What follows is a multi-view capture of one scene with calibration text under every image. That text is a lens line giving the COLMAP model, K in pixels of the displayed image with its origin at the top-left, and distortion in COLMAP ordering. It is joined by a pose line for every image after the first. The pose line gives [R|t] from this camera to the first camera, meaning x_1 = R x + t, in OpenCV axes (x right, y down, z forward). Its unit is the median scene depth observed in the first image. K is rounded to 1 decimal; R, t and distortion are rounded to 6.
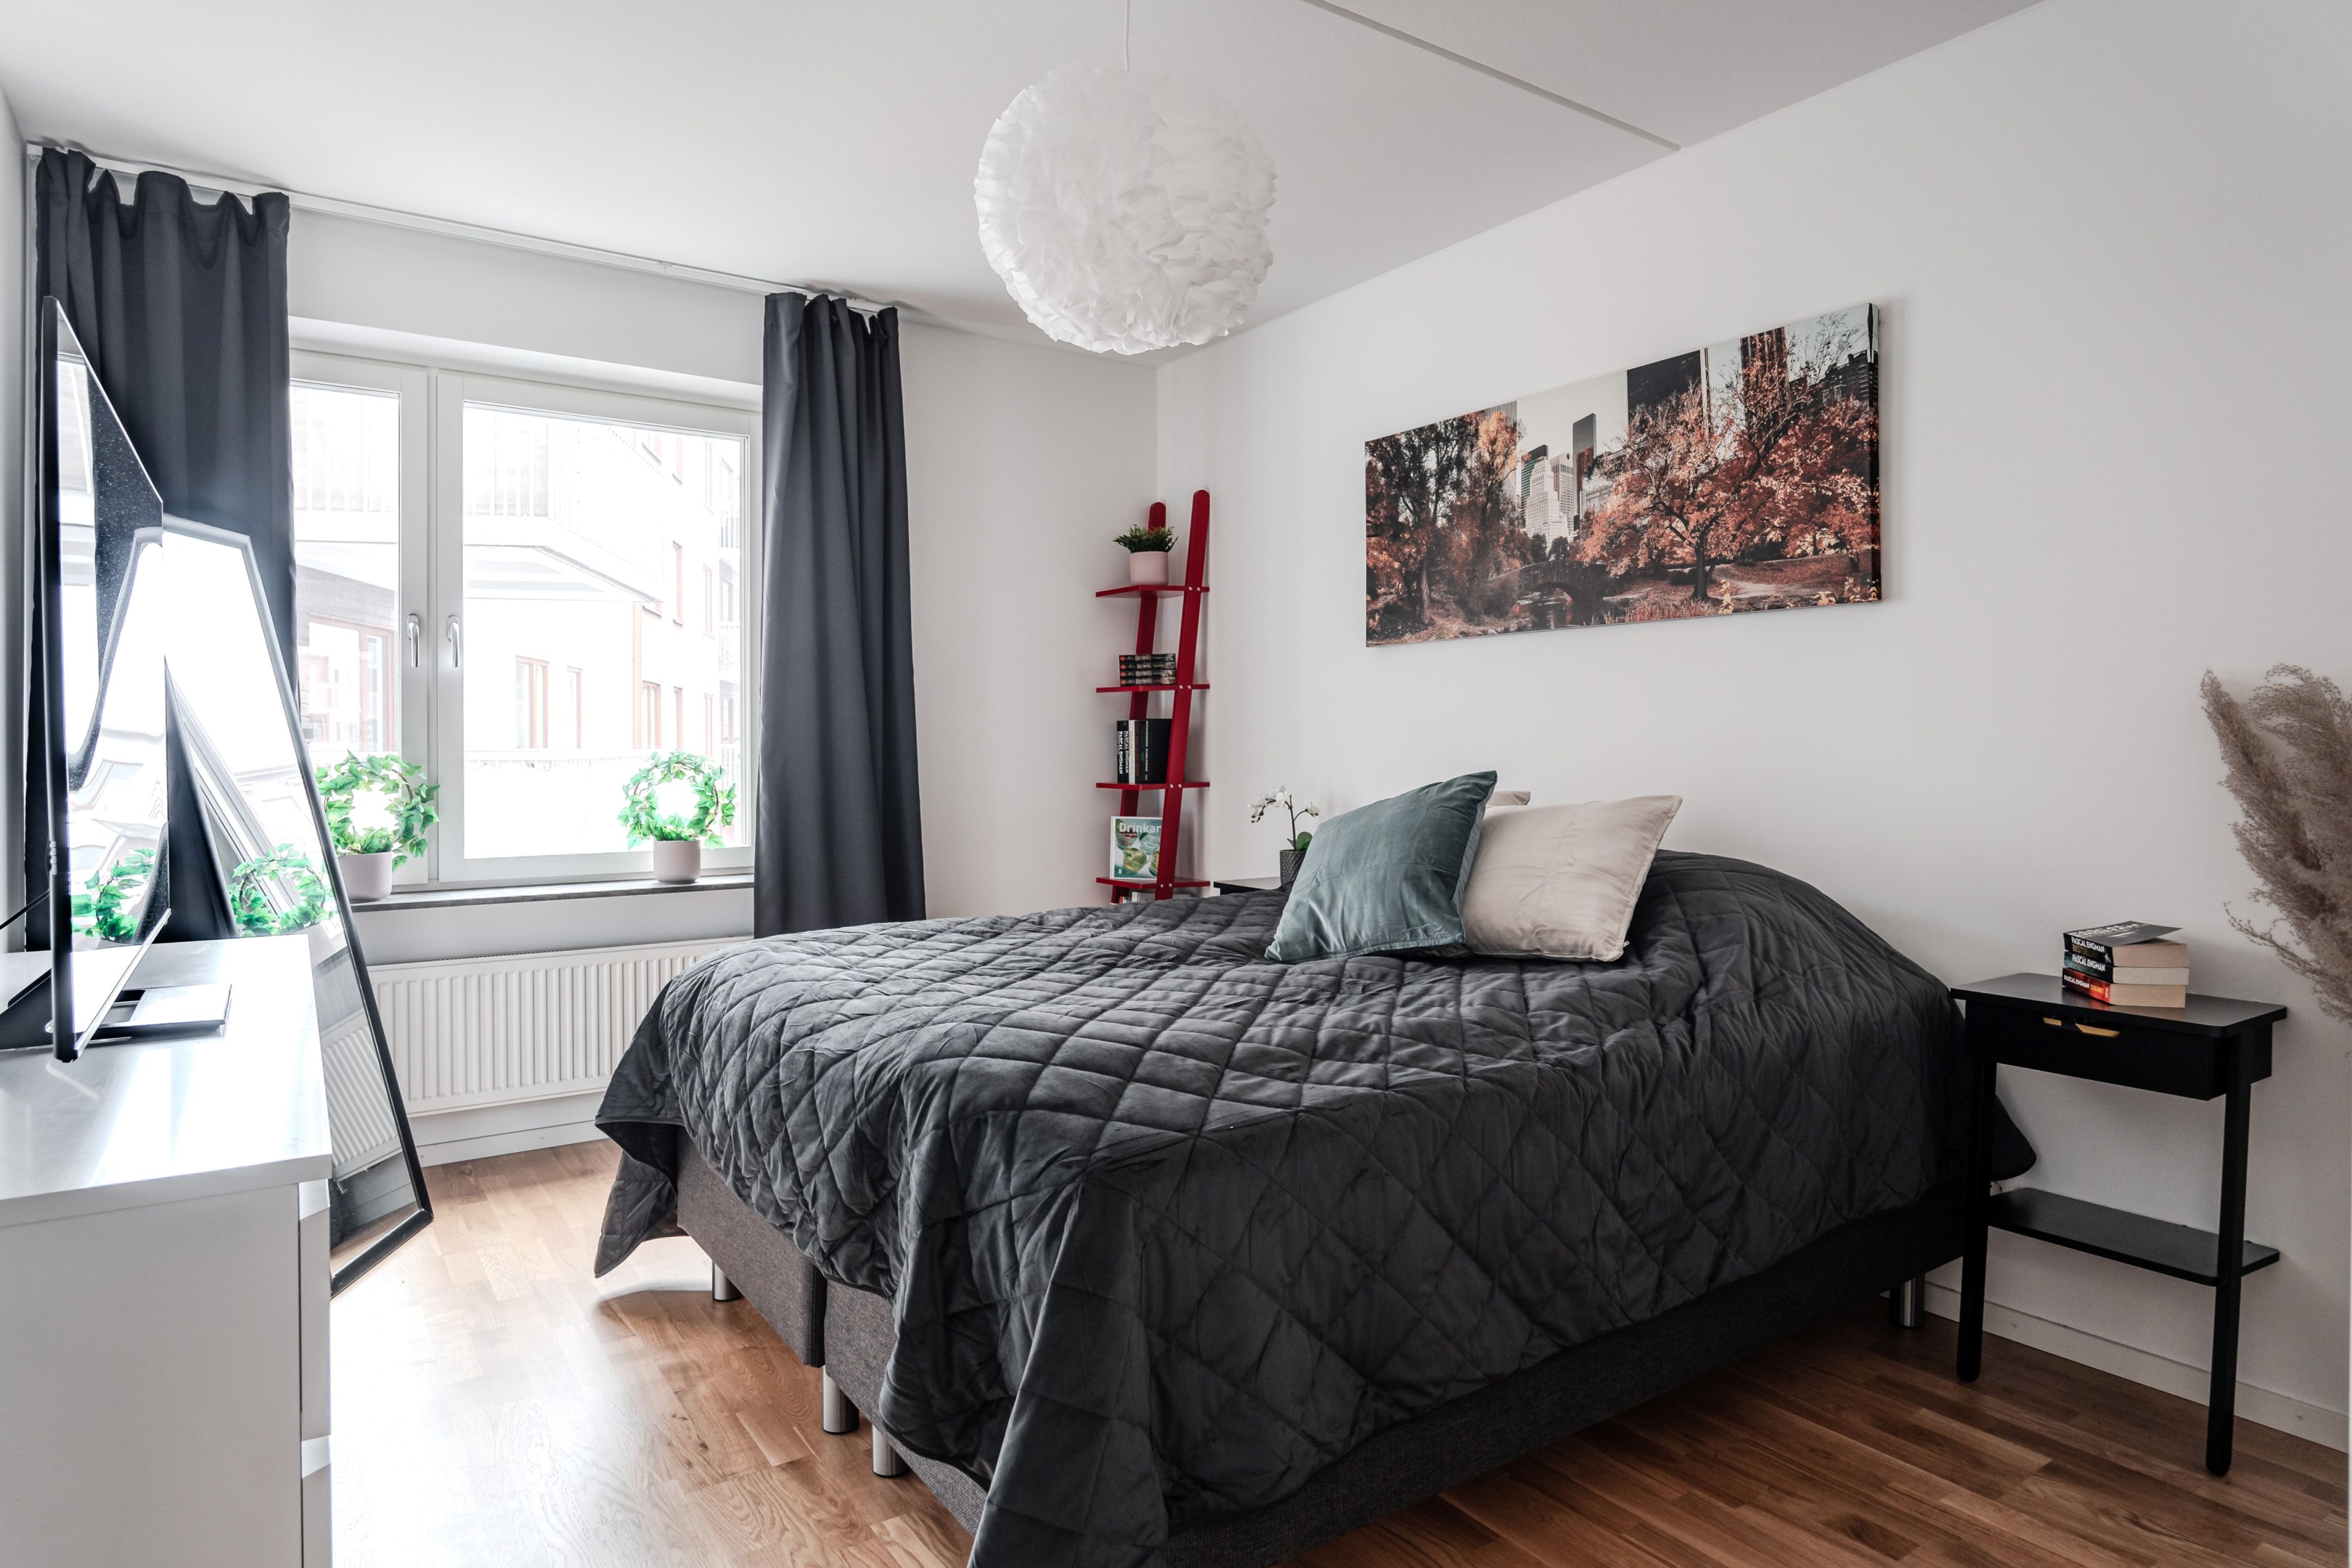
lens RADIAL K [[1355.4, 0, 1177.4], [0, 1355.4, 746.4], [0, 0, 1]] dist [-0.002285, -0.001420]
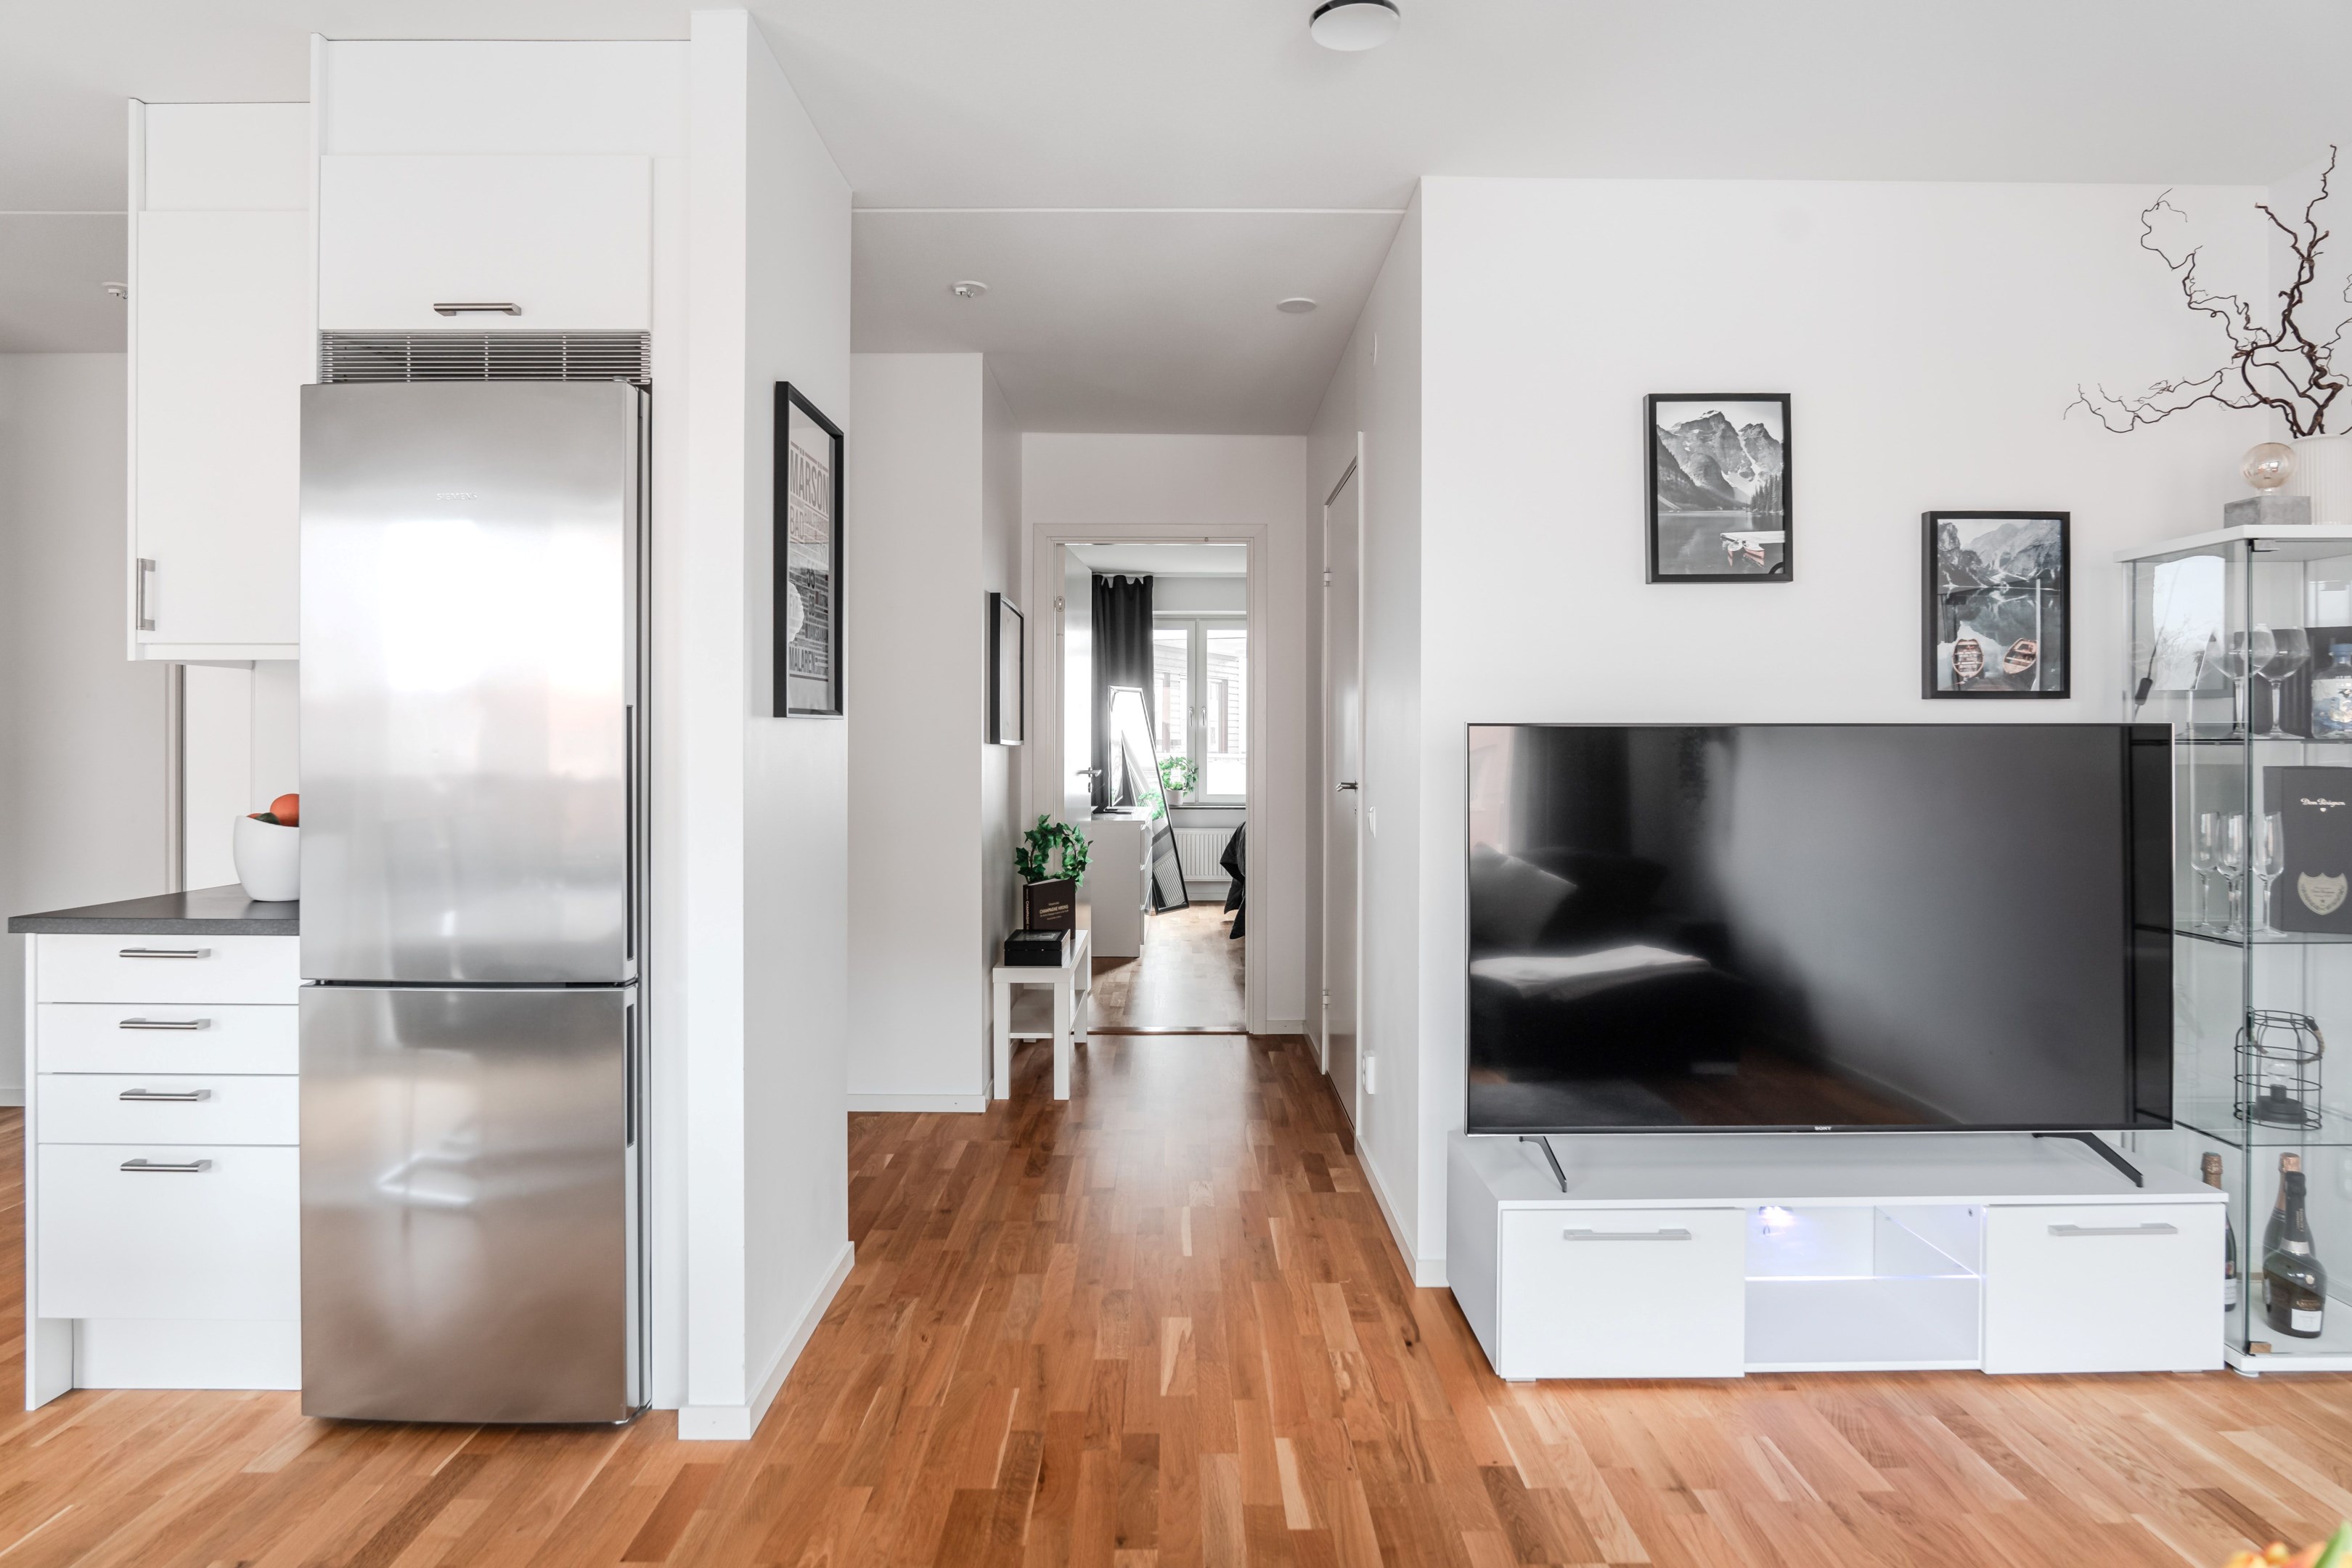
lens RADIAL K [[1355.4, 0, 1177.4], [0, 1355.4, 746.4], [0, 0, 1]] dist [-0.002285, -0.001420]
pose [[0.829293, -0.001598, -0.558812, 1.082257], [-0.000122, 0.999995, -0.003039, -0.008410], [0.558814, 0.002588, 0.829289, -1.484229]]
